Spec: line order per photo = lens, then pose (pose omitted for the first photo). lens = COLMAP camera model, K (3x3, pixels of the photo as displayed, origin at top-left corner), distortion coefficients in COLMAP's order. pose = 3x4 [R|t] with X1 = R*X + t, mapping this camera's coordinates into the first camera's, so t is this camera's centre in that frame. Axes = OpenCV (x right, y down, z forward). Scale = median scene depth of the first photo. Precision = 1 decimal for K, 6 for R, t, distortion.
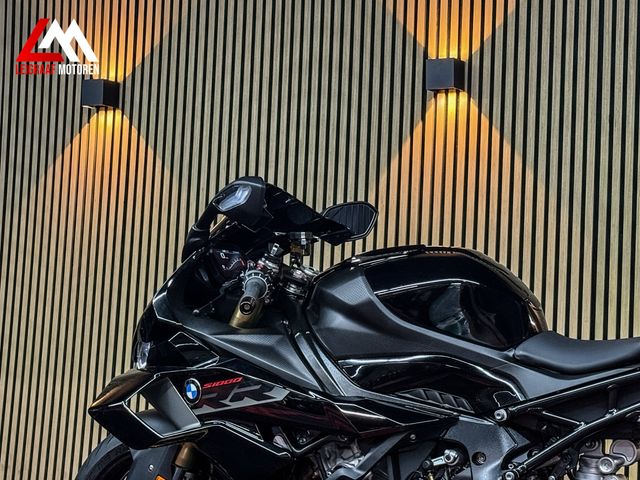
lens RADIAL K [[1369.6, 0, 320.3], [0, 1369.6, 243.3], [0, 0, 1]] dist [0.133003, 0.000000]
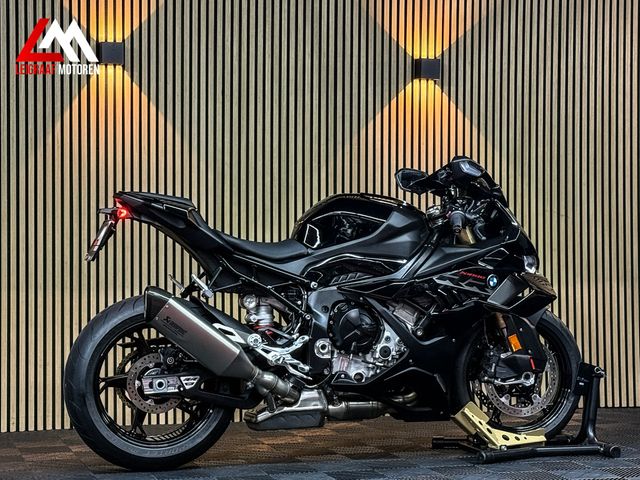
lens RADIAL K [[1383.3, 0, 318.8], [0, 1383.3, 242.6], [0, 0, 1]] dist [0.134675, 0.000000]
pose [[0.702109, -0.049137, 0.710373, -1.164534], [-0.021000, 0.995753, 0.089633, -0.093840], [-0.711760, -0.077850, 0.698095, -0.224192]]
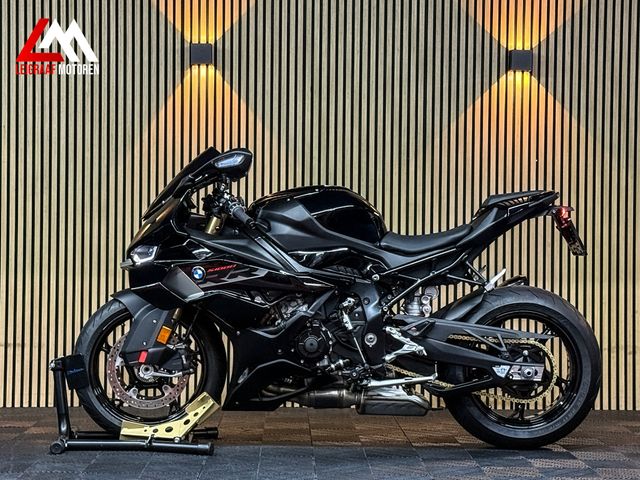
lens RADIAL K [[1369.6, 0, 325.0], [0, 1369.6, 235.9], [0, 0, 1]] dist [0.133003, 0.000000]
pose [[0.869723, -0.039735, 0.491937, -0.795700], [-0.005809, 0.995861, 0.090708, -0.094283], [-0.493505, -0.081748, 0.865892, -0.542317]]
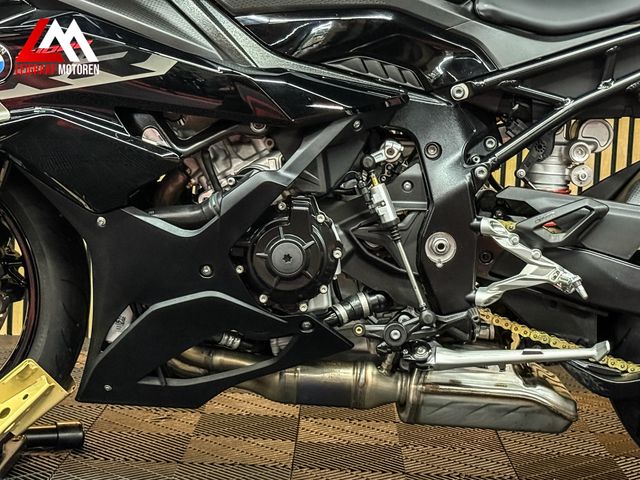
lens RADIAL K [[1369.6, 0, 325.5], [0, 1369.6, 236.4], [0, 0, 1]] dist [0.133003, 0.000000]
pose [[0.889824, -0.058741, 0.452508, -0.255475], [-0.035292, 0.979850, 0.196594, 0.055347], [-0.454938, -0.190904, 0.869820, 0.355952]]
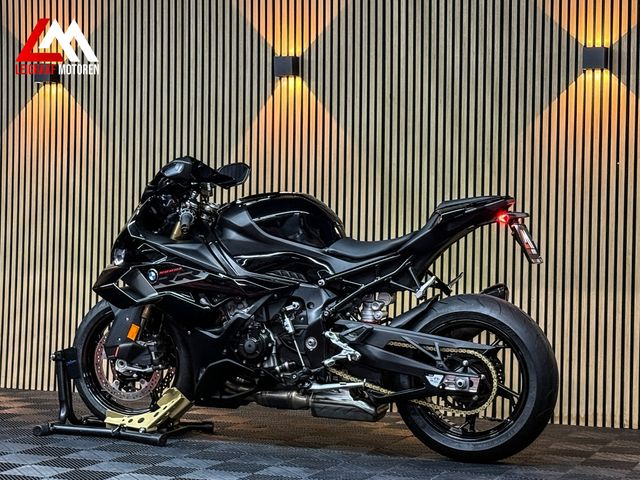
lens RADIAL K [[1369.6, 0, 316.7], [0, 1369.6, 241.8], [0, 0, 1]] dist [0.133003, 0.000000]
pose [[0.993388, -0.032149, 0.110209, -0.077149], [0.022607, 0.995973, 0.086759, -0.089659], [-0.112555, -0.083694, 0.990115, -0.816824]]
